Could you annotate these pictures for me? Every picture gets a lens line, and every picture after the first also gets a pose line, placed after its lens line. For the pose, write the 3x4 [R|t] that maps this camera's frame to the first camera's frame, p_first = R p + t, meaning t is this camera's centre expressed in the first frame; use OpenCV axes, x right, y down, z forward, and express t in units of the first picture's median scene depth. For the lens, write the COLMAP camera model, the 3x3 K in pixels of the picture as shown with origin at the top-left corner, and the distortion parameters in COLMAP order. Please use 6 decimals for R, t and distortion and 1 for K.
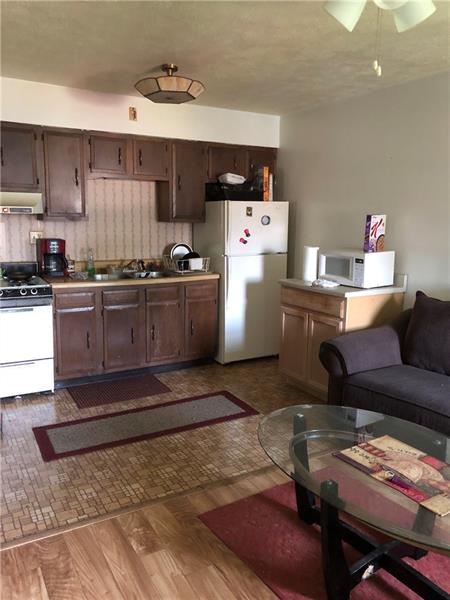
lens RADIAL K [[490.5, 0, 225.7], [0, 490.5, 299.0], [0, 0, 1]] dist [0.040416, -0.043839]
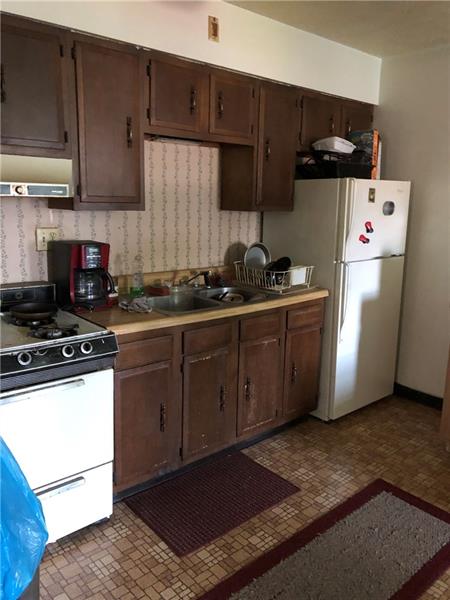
lens RADIAL K [[490.5, 0, 224.0], [0, 490.5, 299.0], [0, 0, 1]] dist [0.040416, -0.043839]
pose [[0.979664, -0.033442, 0.197839, -0.294929], [0.026660, 0.998965, 0.036849, -0.069741], [-0.198867, -0.030825, 0.979542, 0.393327]]
